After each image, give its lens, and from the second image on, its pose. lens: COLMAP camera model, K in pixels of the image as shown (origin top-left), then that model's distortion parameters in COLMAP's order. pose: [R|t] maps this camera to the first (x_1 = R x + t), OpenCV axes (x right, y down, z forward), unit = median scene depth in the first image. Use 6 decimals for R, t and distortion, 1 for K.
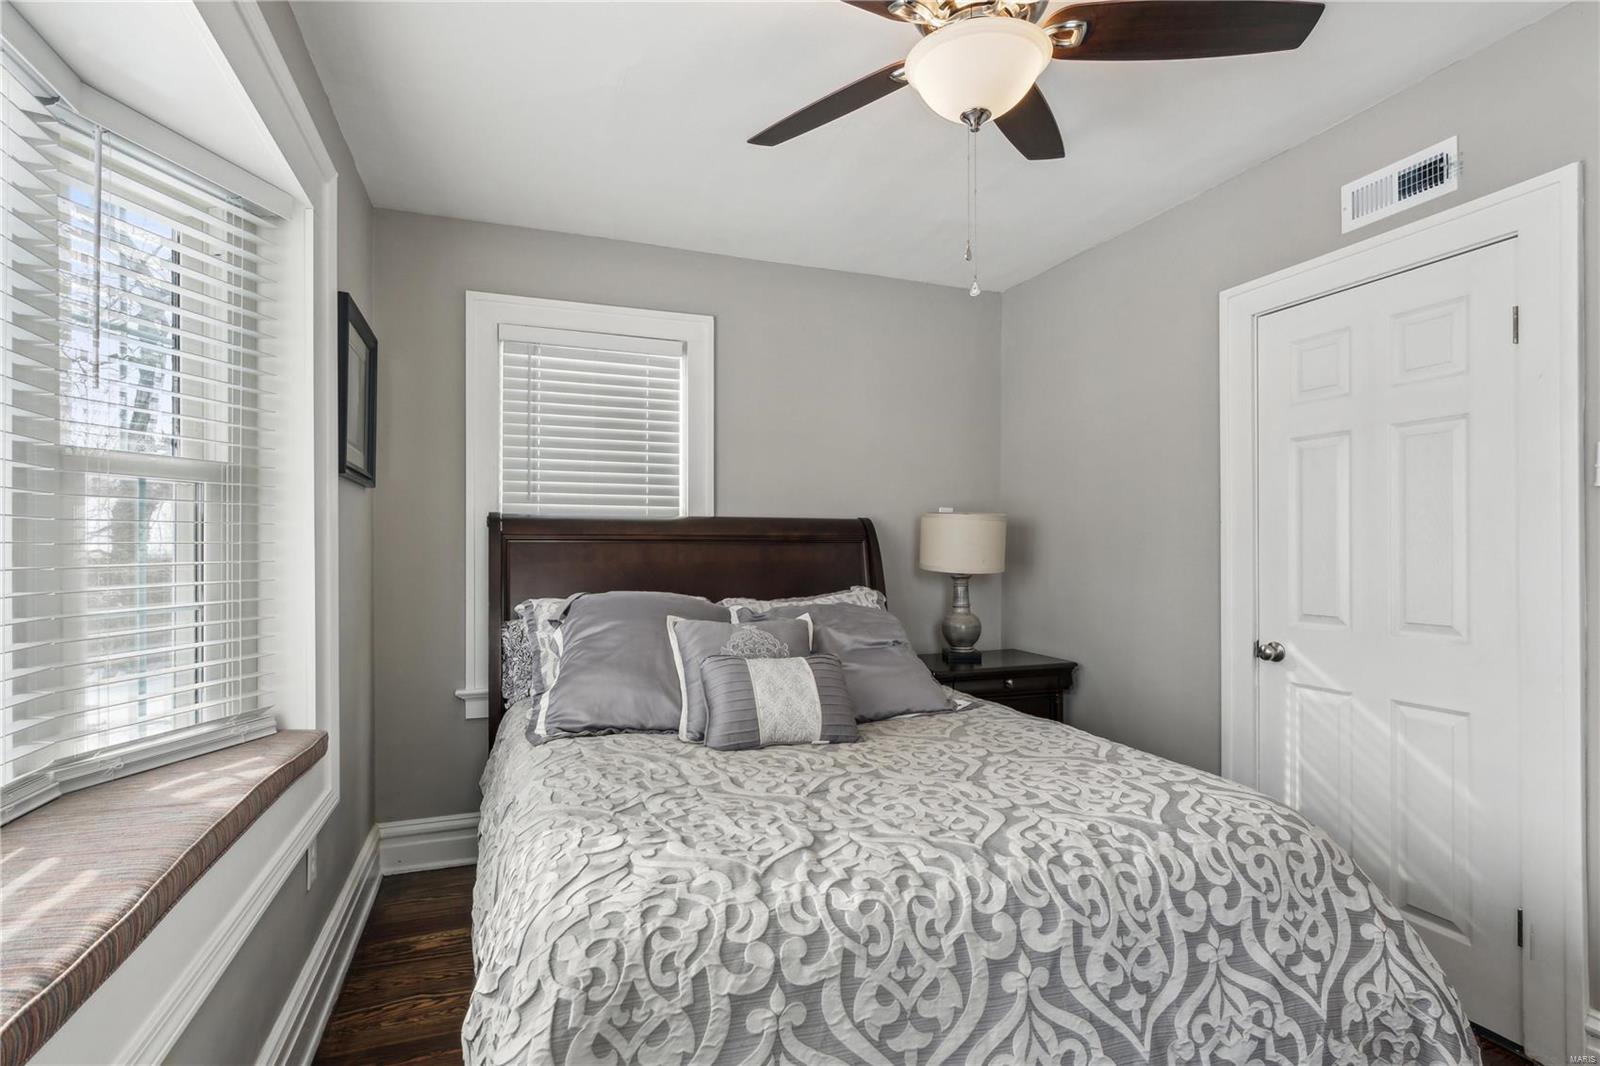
lens RADIAL K [[756.1, 0, 795.8], [0, 756.1, 541.2], [0, 0, 1]] dist [-0.004931, 0.001153]
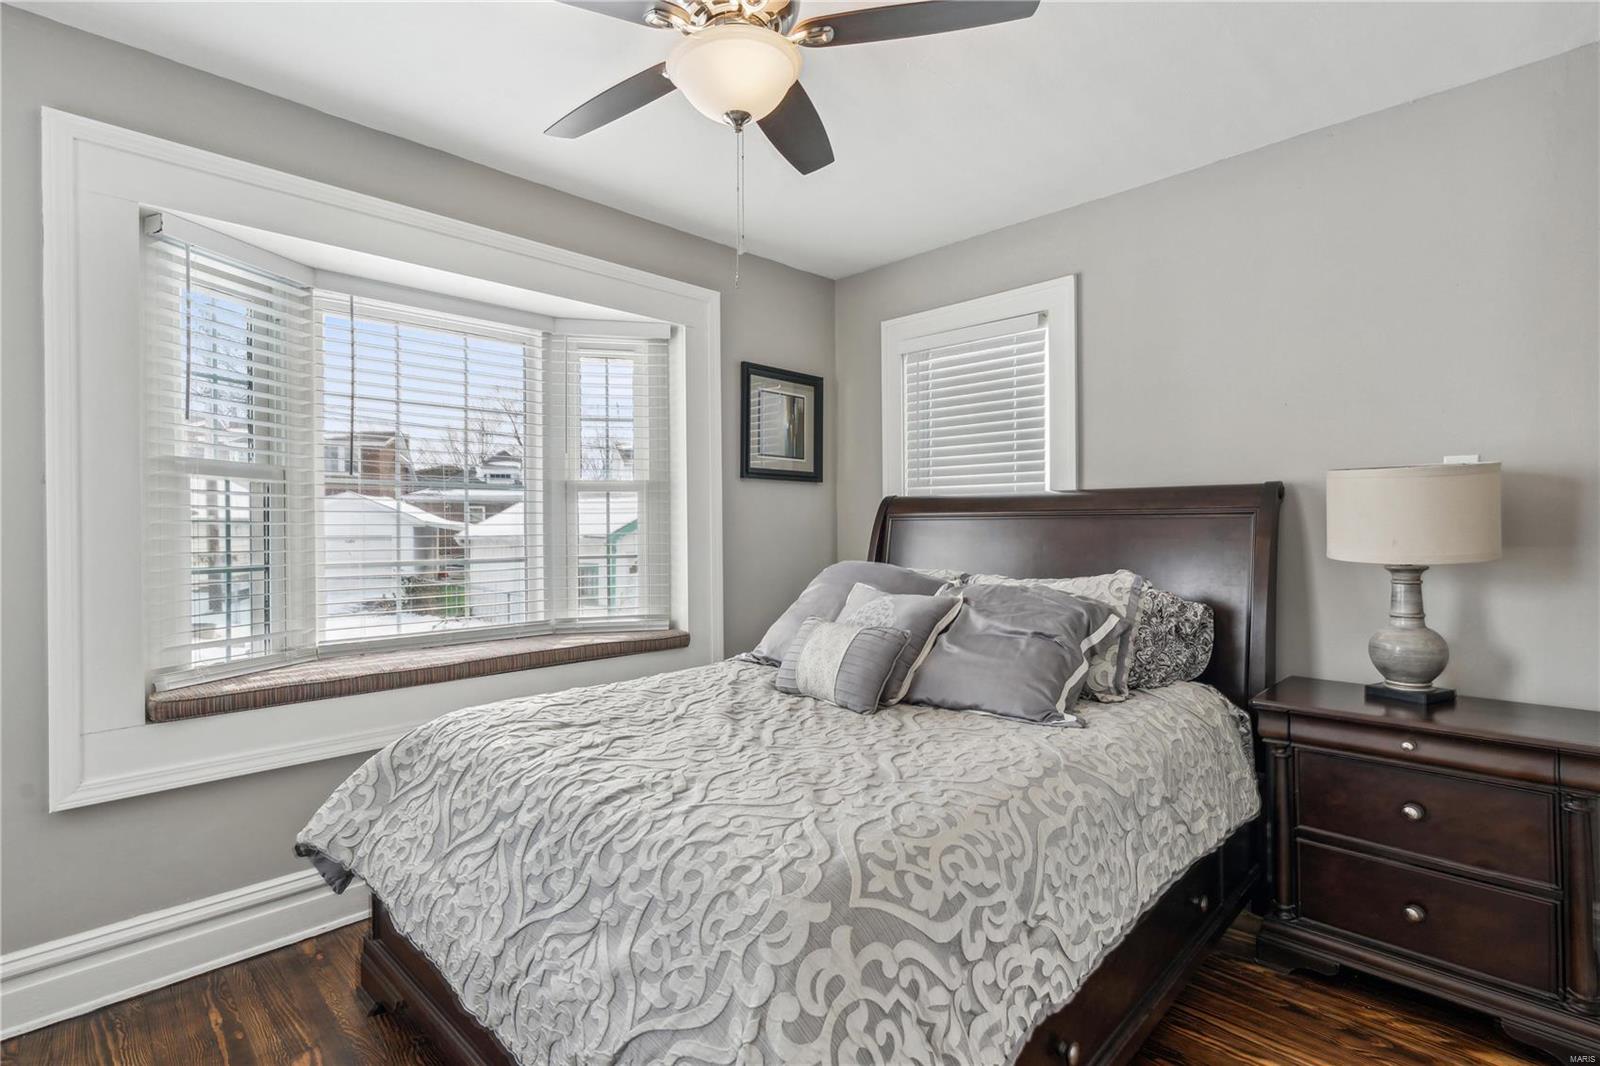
lens RADIAL K [[756.1, 0, 790.8], [0, 756.1, 528.2], [0, 0, 1]] dist [-0.004931, 0.001153]
pose [[0.410698, 0.000661, -0.911771, 1.113746], [0.012054, 0.999908, 0.006154, 0.008280], [0.911692, -0.013518, 0.410652, 0.564258]]
